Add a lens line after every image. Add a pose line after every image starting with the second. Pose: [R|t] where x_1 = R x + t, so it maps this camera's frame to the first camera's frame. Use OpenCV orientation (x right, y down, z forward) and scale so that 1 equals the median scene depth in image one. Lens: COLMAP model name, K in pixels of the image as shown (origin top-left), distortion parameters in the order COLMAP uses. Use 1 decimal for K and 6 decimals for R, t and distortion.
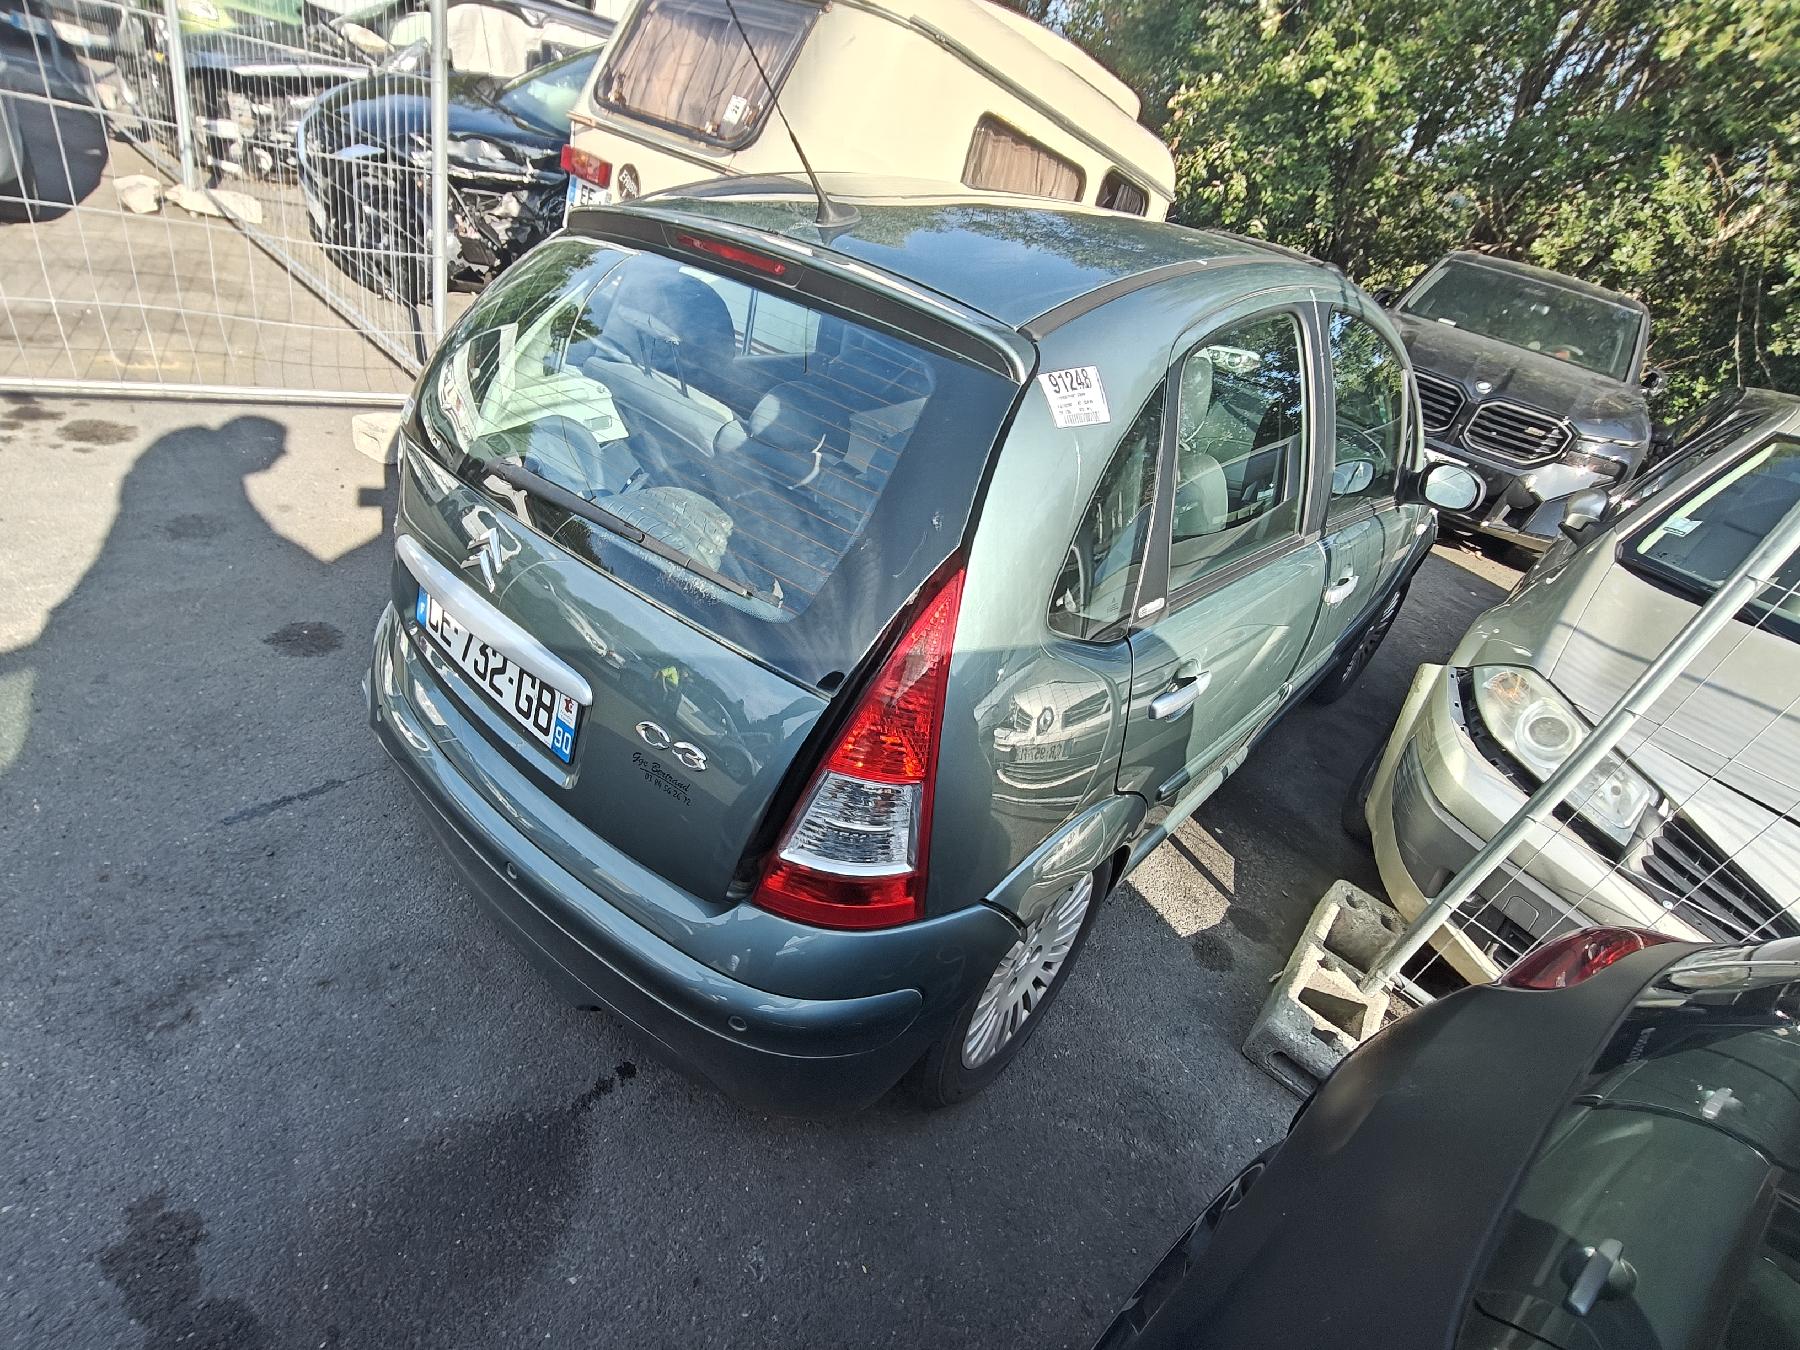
lens RADIAL K [[849.9, 0, 876.8], [0, 849.9, 711.7], [0, 0, 1]] dist [0.000101, 0.009245]
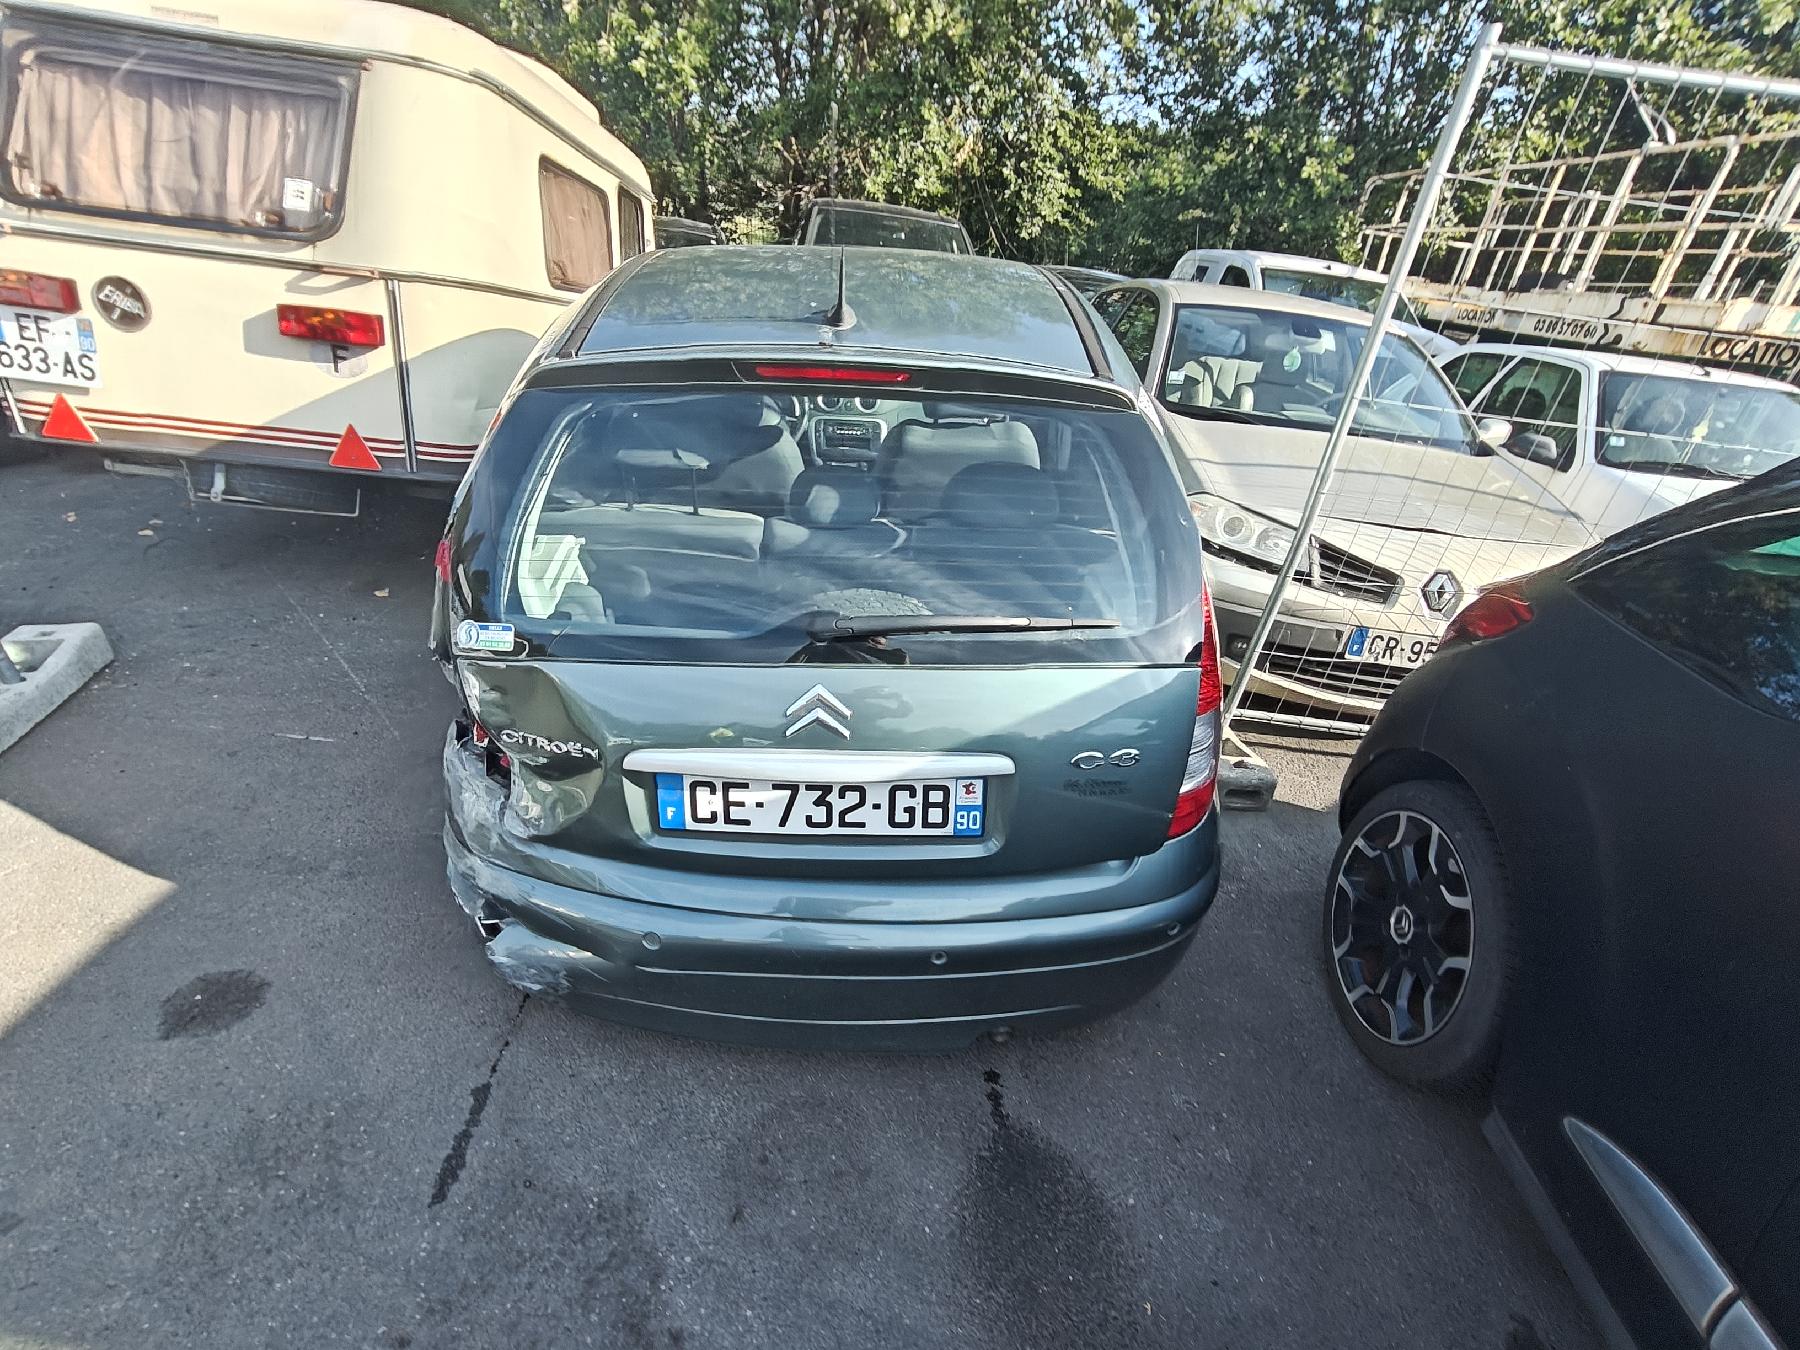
lens RADIAL K [[847.4, 0, 892.1], [0, 847.4, 719.0], [0, 0, 1]] dist [-0.001955, 0.014270]
pose [[0.733168, -0.463714, 0.497428, -0.686753], [0.442354, 0.880760, 0.169073, -0.234428], [-0.516516, 0.096080, 0.850870, 0.052881]]
